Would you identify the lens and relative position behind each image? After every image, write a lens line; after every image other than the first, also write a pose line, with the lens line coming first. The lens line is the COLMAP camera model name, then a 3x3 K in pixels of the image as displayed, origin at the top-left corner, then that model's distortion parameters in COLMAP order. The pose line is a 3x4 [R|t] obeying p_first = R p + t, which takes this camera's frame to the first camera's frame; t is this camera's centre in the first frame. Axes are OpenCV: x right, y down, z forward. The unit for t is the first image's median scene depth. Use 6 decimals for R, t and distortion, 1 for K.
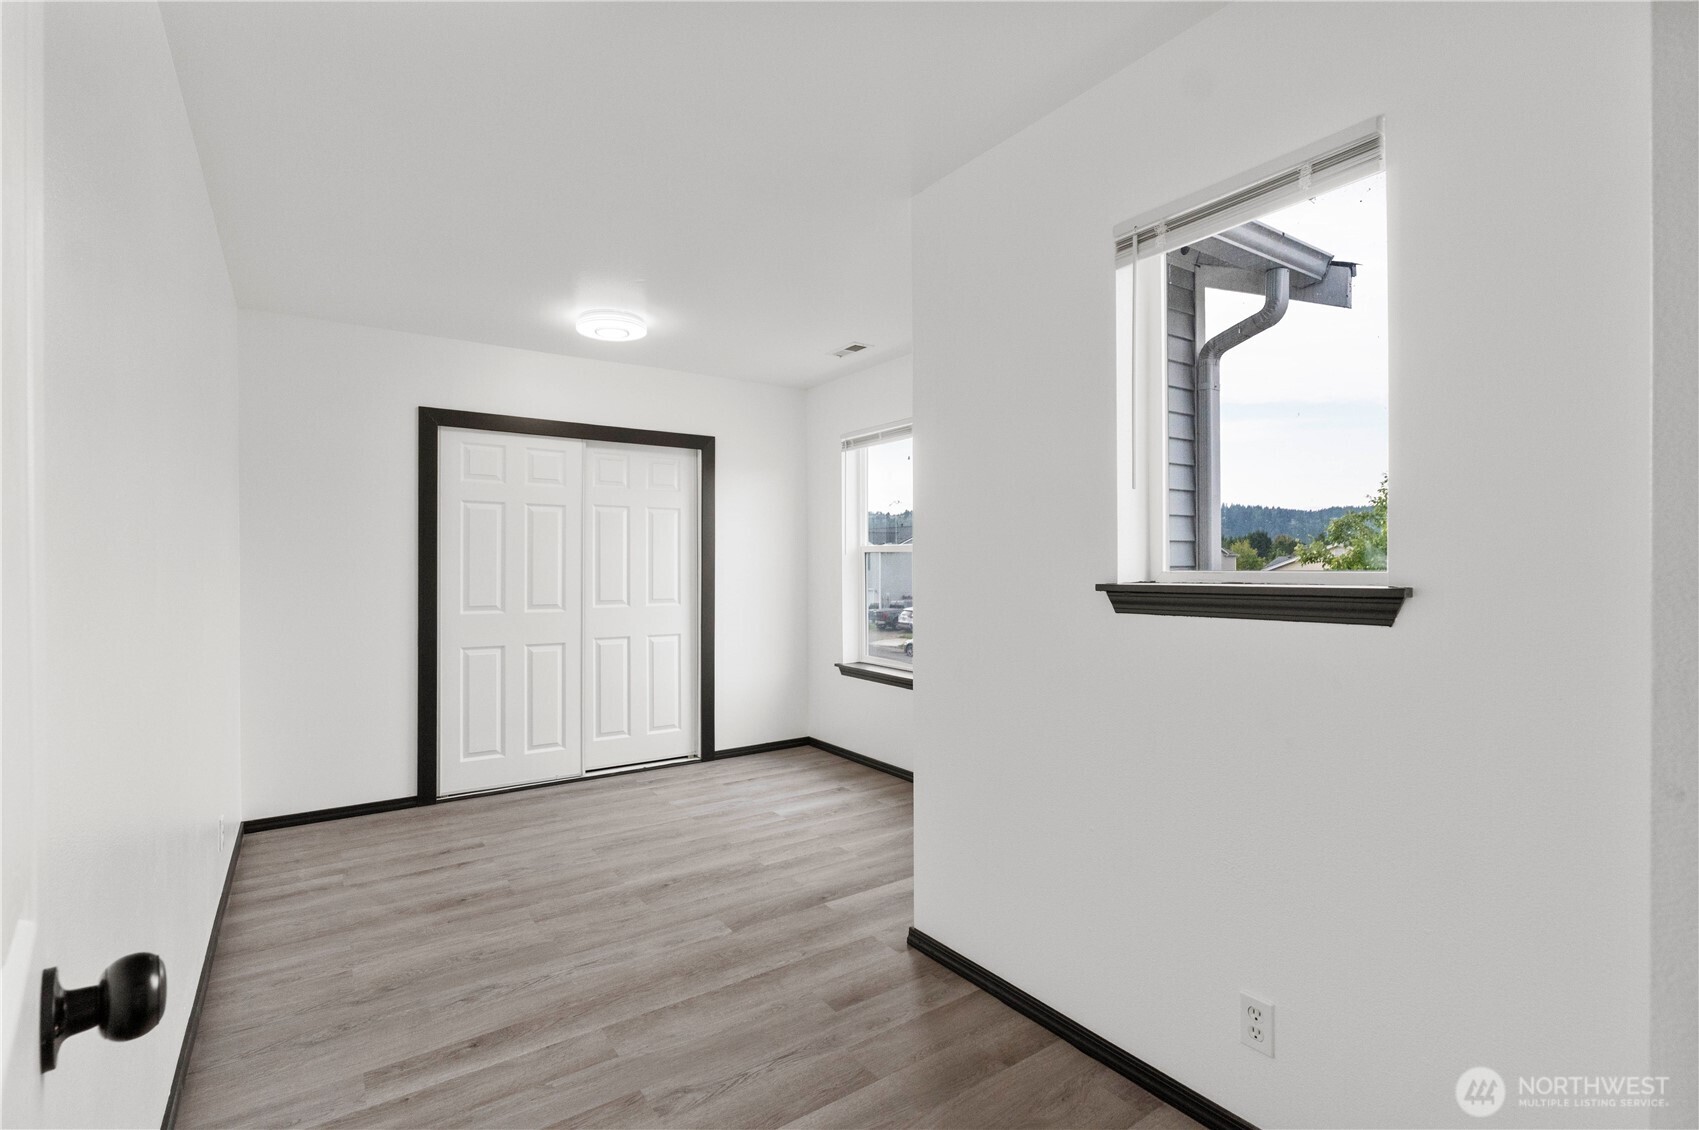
lens RADIAL K [[775.2, 0, 845.5], [0, 775.2, 567.8], [0, 0, 1]] dist [-0.015823, 0.001132]
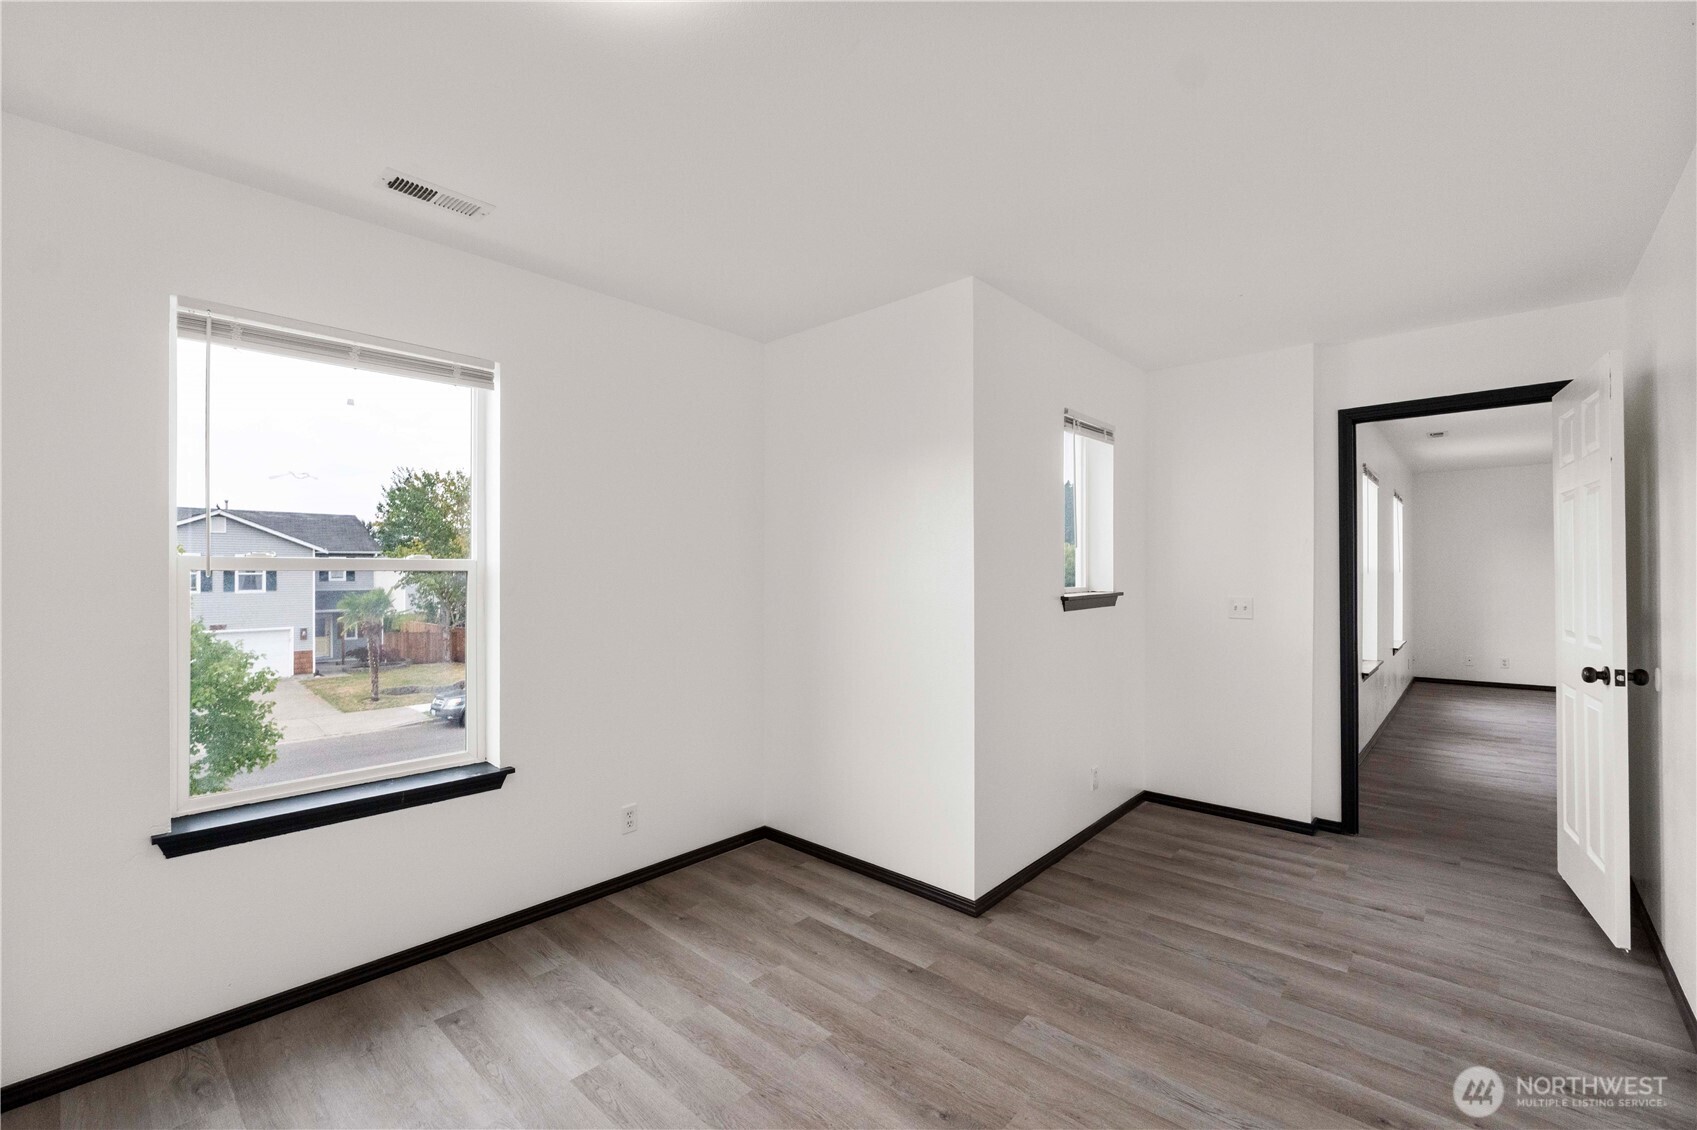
lens RADIAL K [[715.7, 0, 847.4], [0, 715.7, 566.0], [0, 0, 1]] dist [-0.009435, -0.000666]
pose [[-0.228485, 0.011145, 0.973484, -0.966558], [0.007074, 0.999927, -0.009788, -0.031582], [-0.973522, 0.004650, -0.228547, 1.502216]]
